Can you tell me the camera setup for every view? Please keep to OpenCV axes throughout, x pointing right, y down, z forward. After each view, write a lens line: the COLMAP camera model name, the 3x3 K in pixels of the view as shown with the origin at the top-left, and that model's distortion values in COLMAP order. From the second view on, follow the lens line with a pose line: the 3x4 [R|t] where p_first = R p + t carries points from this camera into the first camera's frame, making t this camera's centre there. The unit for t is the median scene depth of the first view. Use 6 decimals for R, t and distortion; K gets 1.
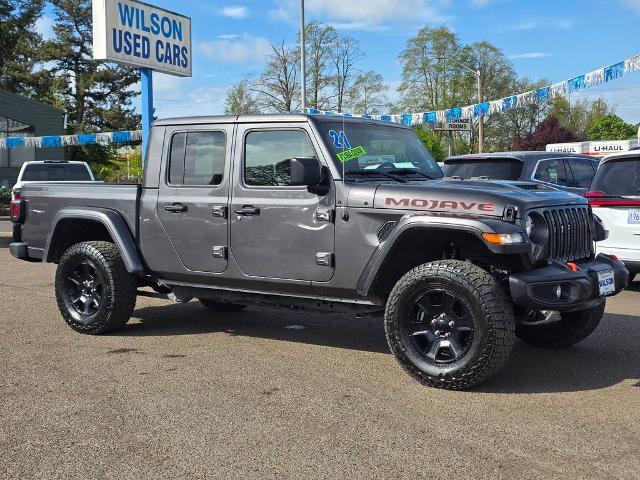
lens RADIAL K [[886.9, 0, 324.1], [0, 886.9, 247.9], [0, 0, 1]] dist [0.180567, -0.479748]
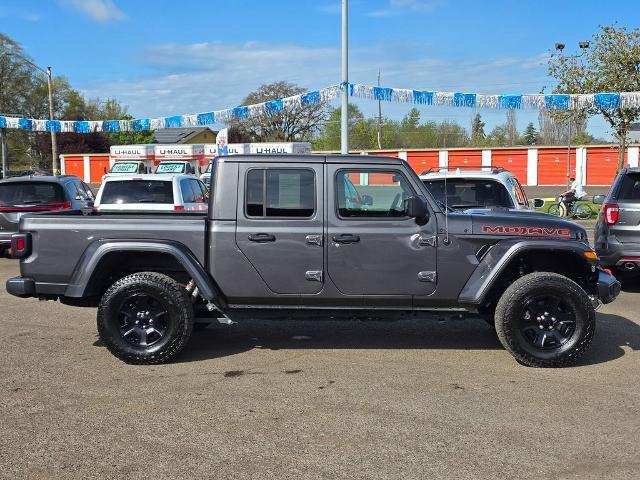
lens RADIAL K [[886.9, 0, 324.1], [0, 886.9, 247.9], [0, 0, 1]] dist [0.180567, -0.479748]
pose [[0.839428, -0.045227, 0.541585, -0.220449], [0.041750, 0.998953, 0.018711, -0.015826], [-0.541864, 0.006904, 0.840438, 0.011447]]
